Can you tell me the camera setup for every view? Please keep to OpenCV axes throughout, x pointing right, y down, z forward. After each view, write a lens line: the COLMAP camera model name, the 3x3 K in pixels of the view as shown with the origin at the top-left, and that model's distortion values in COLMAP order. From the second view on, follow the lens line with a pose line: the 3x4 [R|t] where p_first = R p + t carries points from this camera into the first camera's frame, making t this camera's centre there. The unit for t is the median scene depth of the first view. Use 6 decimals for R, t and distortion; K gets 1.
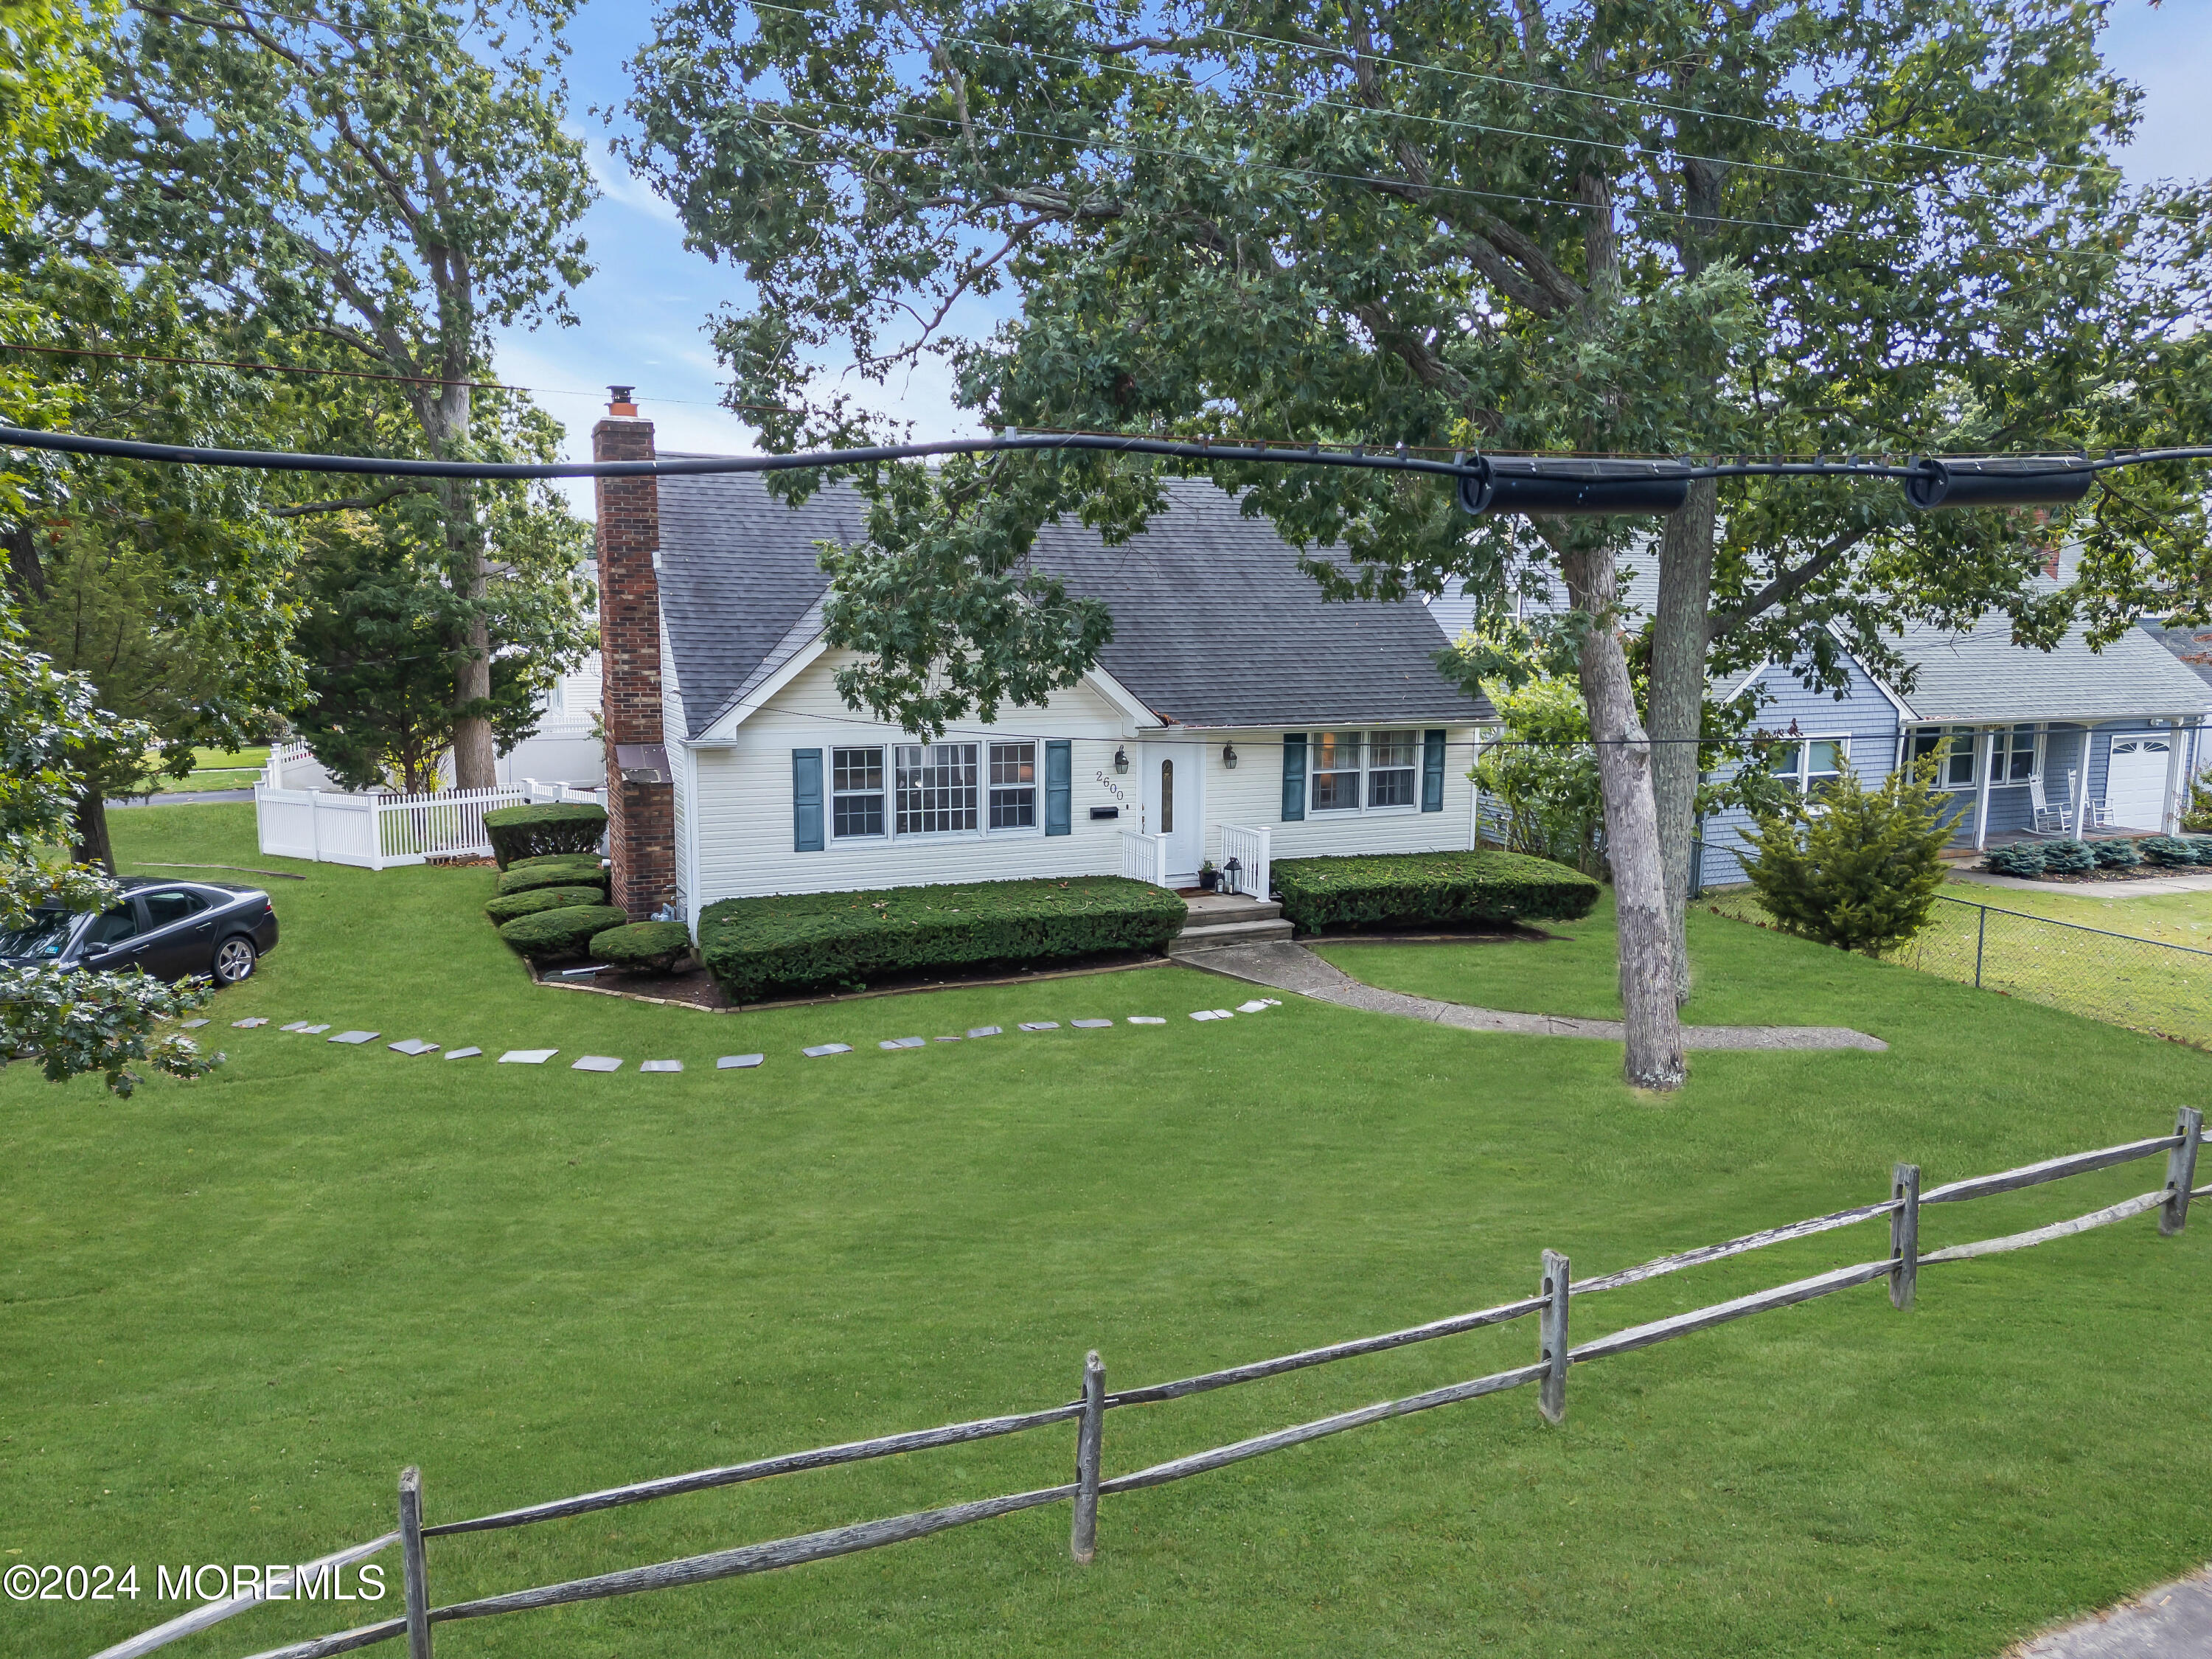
lens RADIAL K [[1521.6, 0, 1078.7], [0, 1521.6, 830.6], [0, 0, 1]] dist [0.071358, -0.079190]
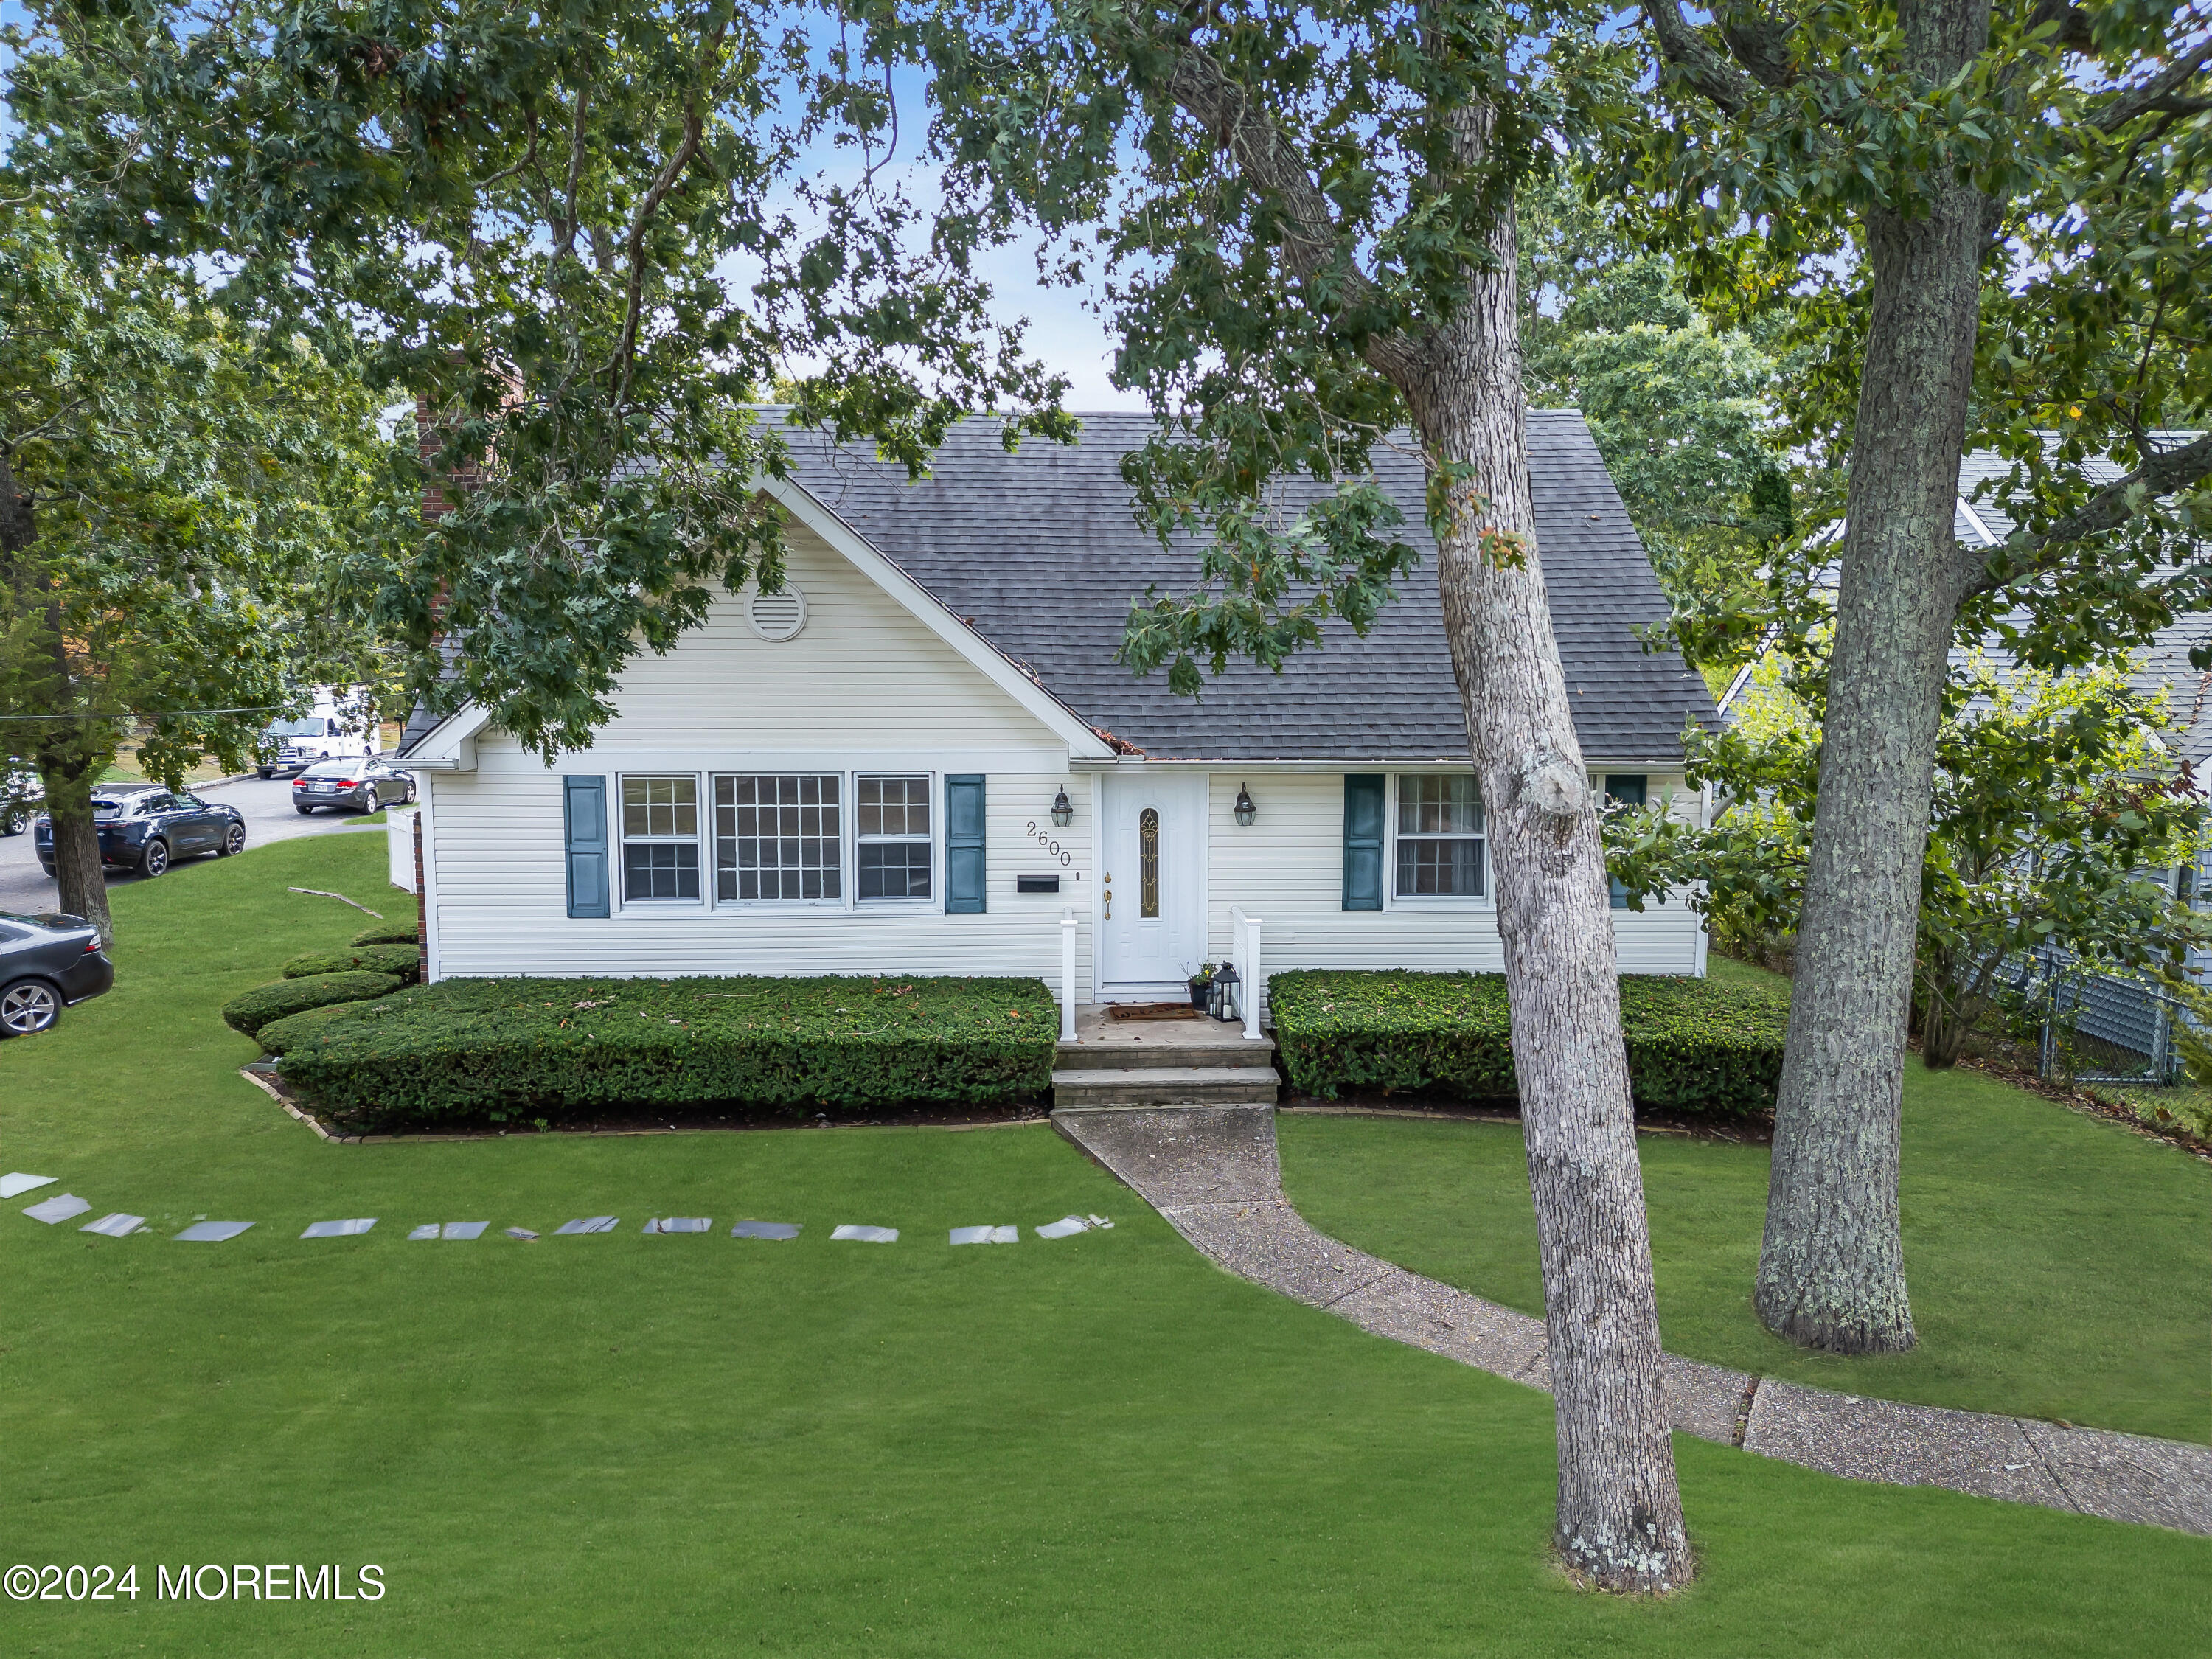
lens RADIAL K [[1521.6, 0, 1100.7], [0, 1521.6, 816.9], [0, 0, 1]] dist [0.071358, -0.079190]
pose [[0.932728, 0.033847, -0.358988, 0.294972], [-0.048845, 0.998268, -0.032789, -0.021252], [0.357257, 0.048118, 0.932766, 0.392640]]
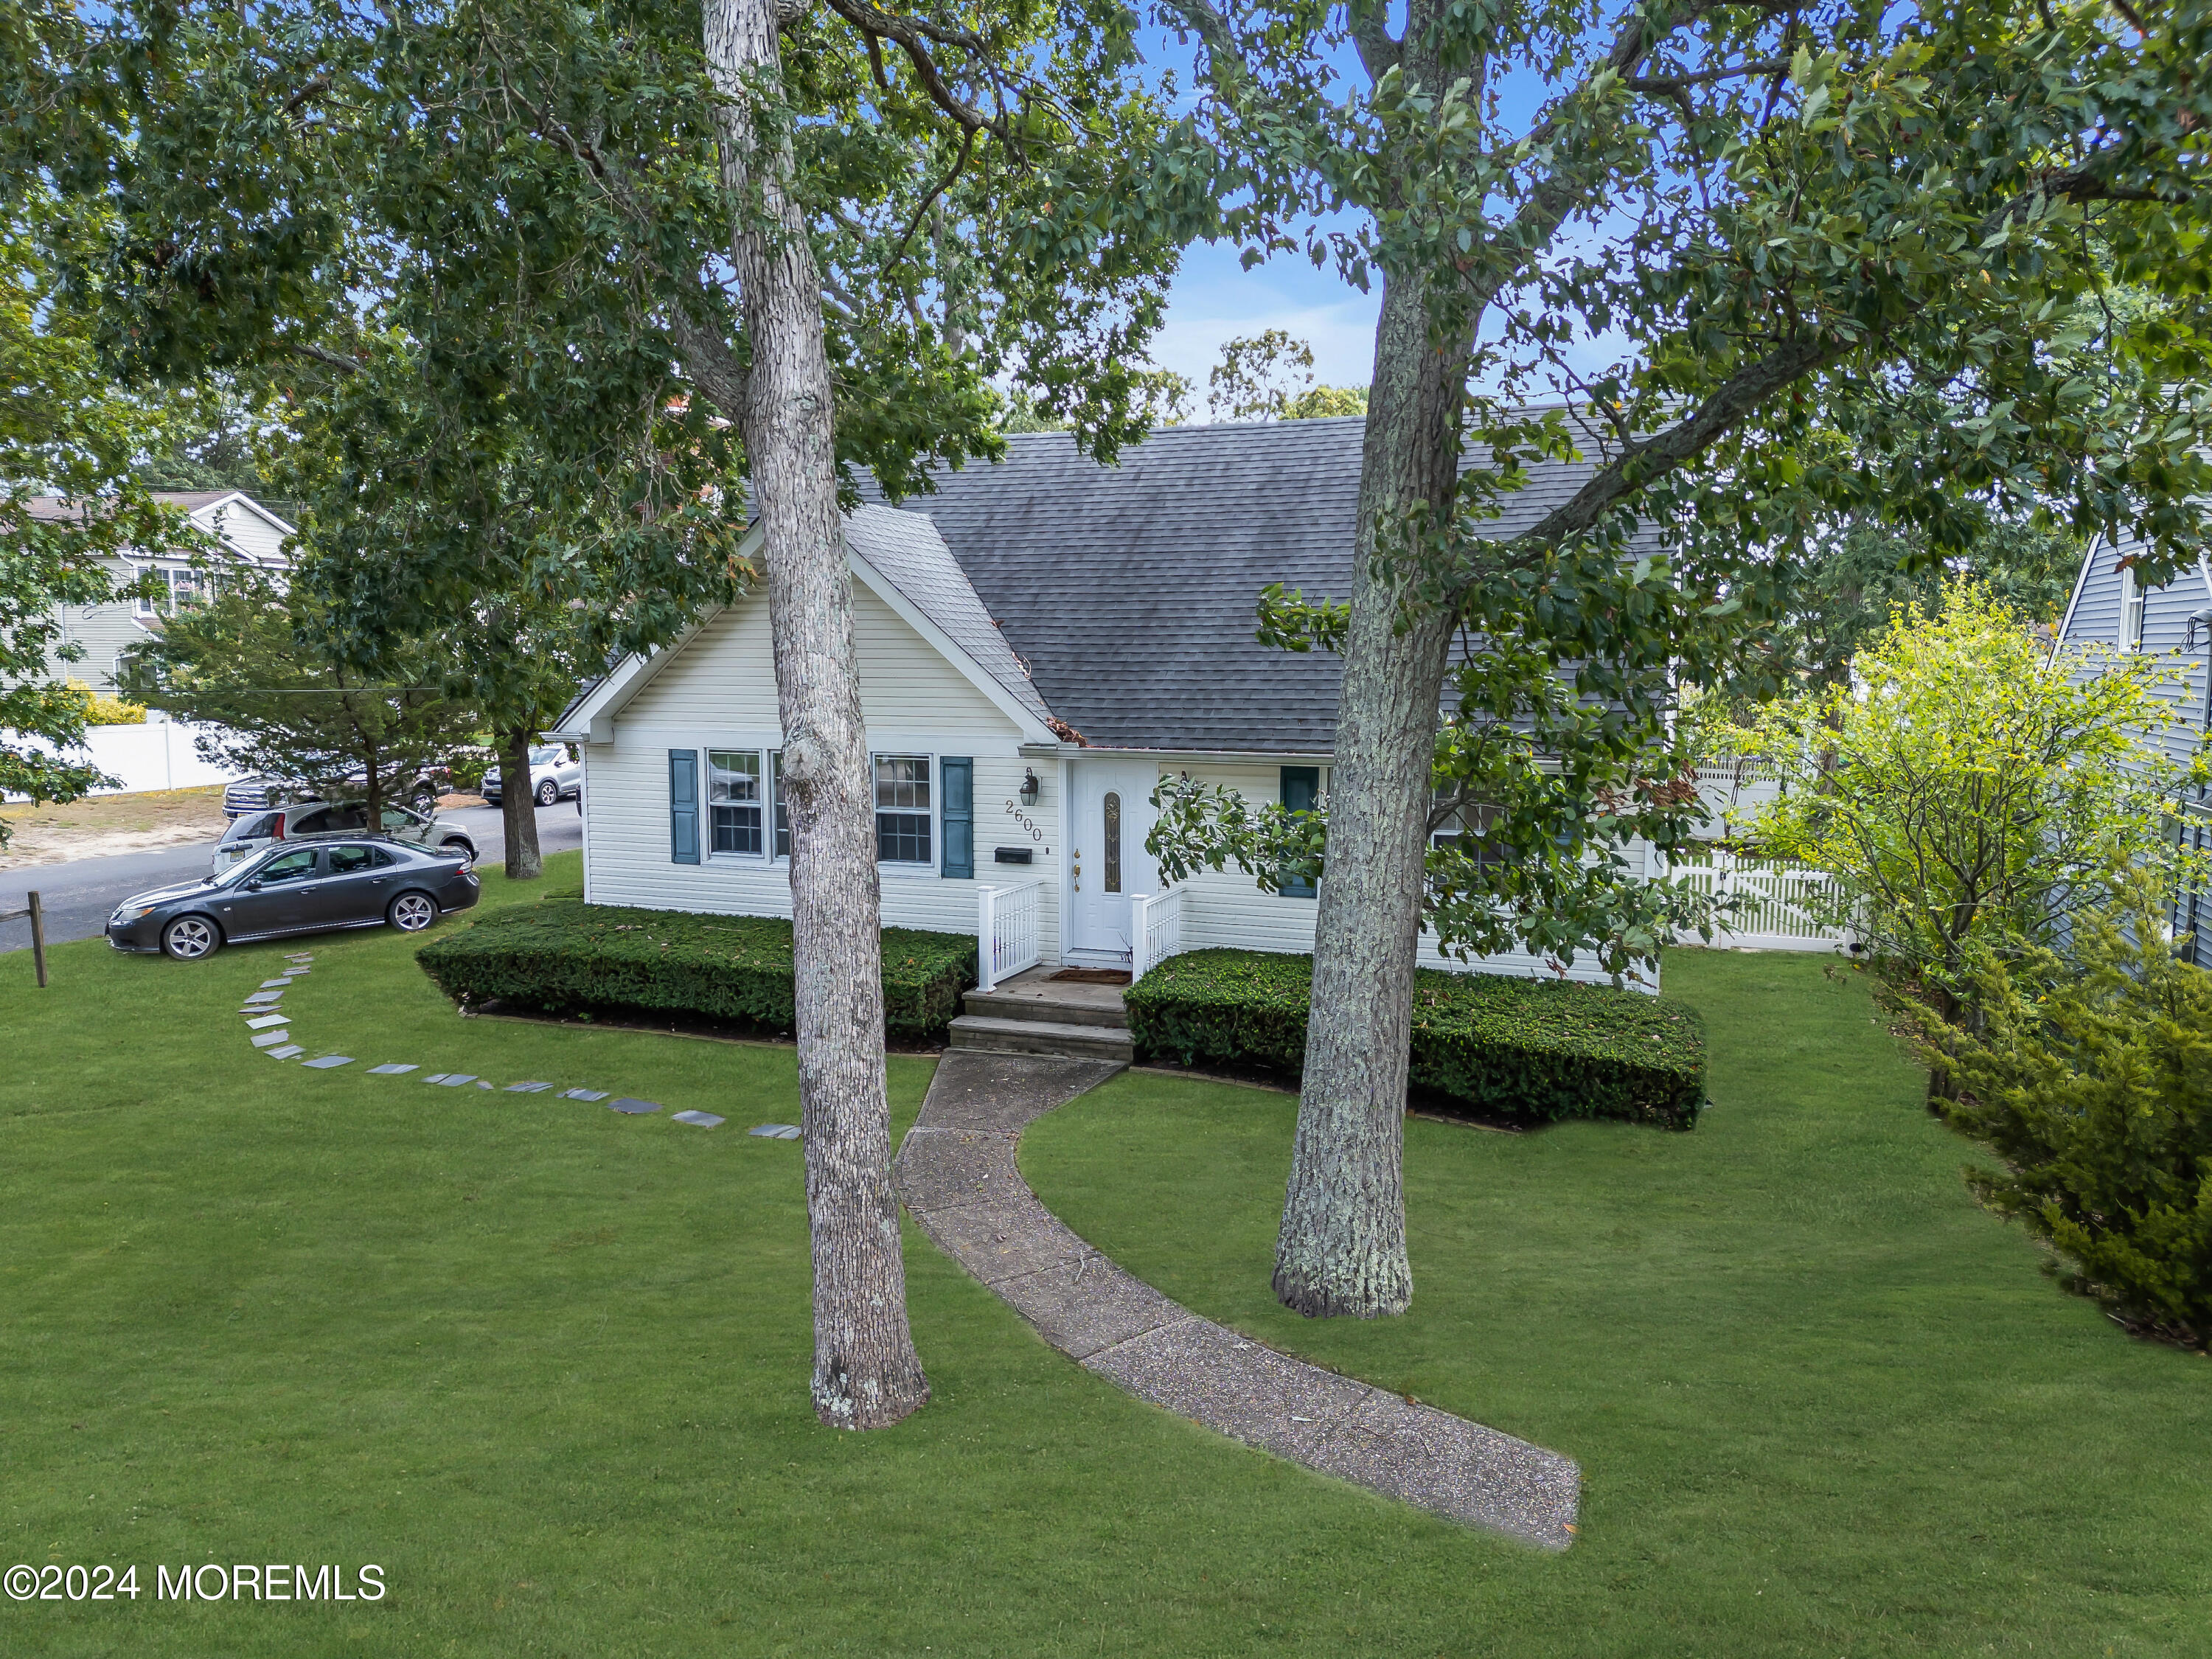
lens RADIAL K [[1521.6, 0, 1117.7], [0, 1521.6, 819.0], [0, 0, 1]] dist [0.071358, -0.079190]
pose [[0.716176, 0.069692, -0.694431, 0.604310], [-0.098946, 0.995090, -0.002179, -0.034560], [0.690870, 0.070272, 0.719556, 0.504515]]
